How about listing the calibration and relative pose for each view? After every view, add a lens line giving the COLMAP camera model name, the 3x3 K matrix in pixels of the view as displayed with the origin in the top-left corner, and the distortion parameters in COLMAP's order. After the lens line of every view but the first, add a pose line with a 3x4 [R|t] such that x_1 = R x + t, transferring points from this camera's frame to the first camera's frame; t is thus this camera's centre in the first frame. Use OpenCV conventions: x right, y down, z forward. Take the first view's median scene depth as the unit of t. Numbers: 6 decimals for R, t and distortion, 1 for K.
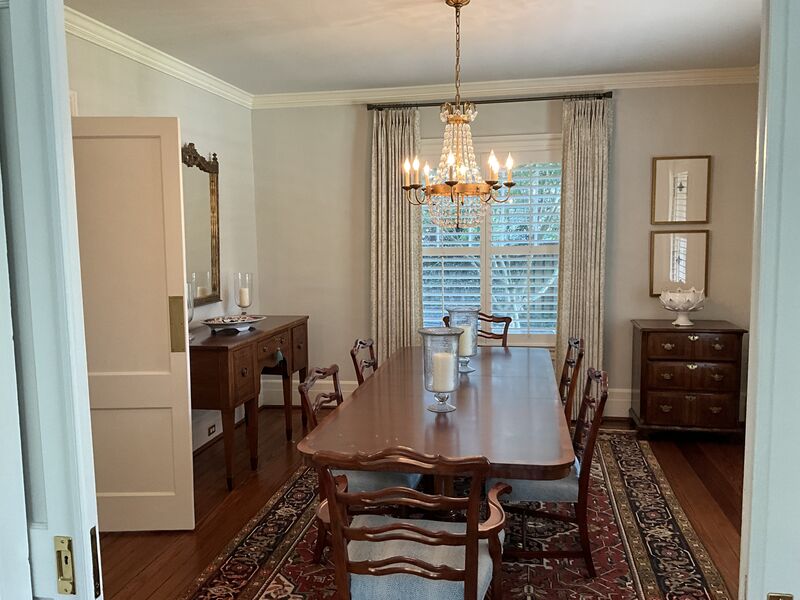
lens RADIAL K [[657.7, 0, 400.0], [0, 657.7, 300.0], [0, 0, 1]] dist [0.106359, -0.217408]
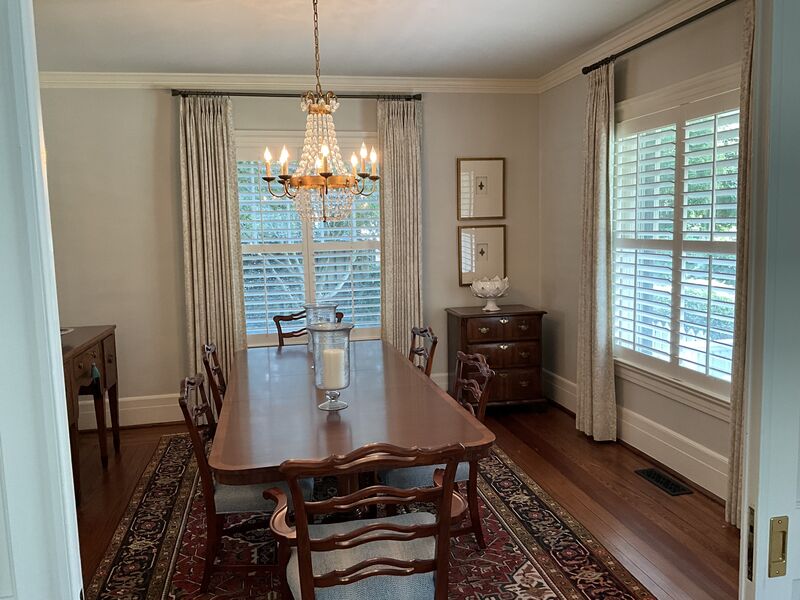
lens RADIAL K [[657.7, 0, 400.0], [0, 657.7, 300.0], [0, 0, 1]] dist [0.106359, -0.217408]
pose [[0.927849, -0.050563, 0.369512, -0.128625], [0.050946, 0.998663, 0.008728, 0.002947], [-0.369460, 0.010727, 0.929185, 0.039239]]
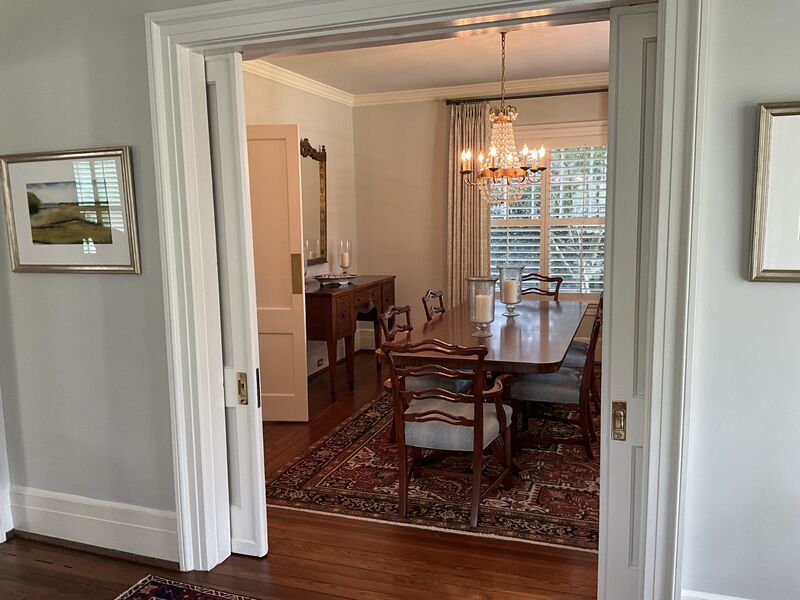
lens RADIAL K [[657.7, 0, 400.0], [0, 657.7, 300.0], [0, 0, 1]] dist [0.106359, -0.217408]
pose [[0.987780, 0.015833, -0.155046, 0.069250], [-0.010307, 0.999285, 0.036381, 0.028057], [0.155511, -0.034339, 0.987237, -0.246480]]
